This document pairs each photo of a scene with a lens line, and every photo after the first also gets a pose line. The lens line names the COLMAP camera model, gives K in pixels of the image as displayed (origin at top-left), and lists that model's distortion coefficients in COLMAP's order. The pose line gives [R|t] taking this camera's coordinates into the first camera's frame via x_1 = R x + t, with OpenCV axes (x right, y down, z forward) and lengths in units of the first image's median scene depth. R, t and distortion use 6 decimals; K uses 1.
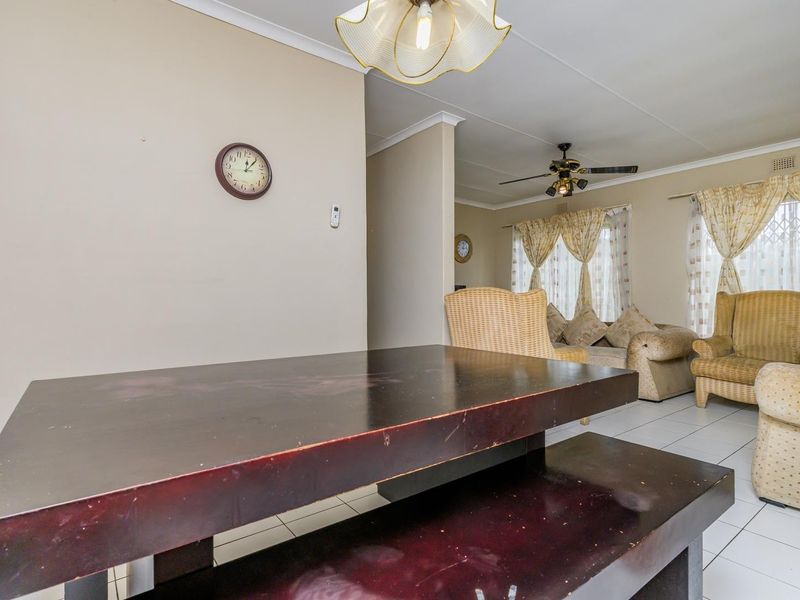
lens RADIAL K [[417.9, 0, 400.0], [0, 417.9, 300.0], [0, 0, 1]] dist [0.004604, 0.000335]
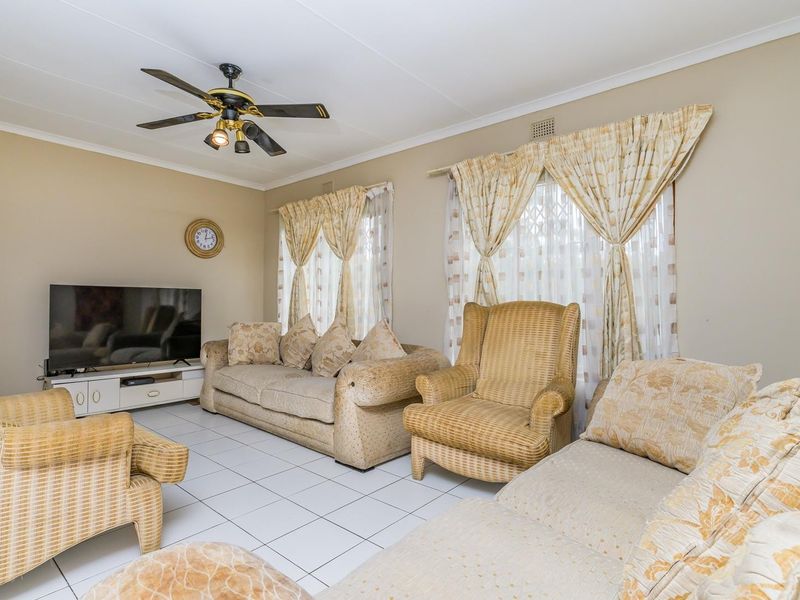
lens RADIAL K [[417.9, 0, 400.0], [0, 417.9, 300.0], [0, 0, 1]] dist [0.004604, 0.000335]
pose [[0.977650, 0.004521, 0.210189, 0.459342], [-0.003507, 0.999980, -0.005198, -0.017999], [-0.210208, 0.004344, 0.977647, 0.299817]]
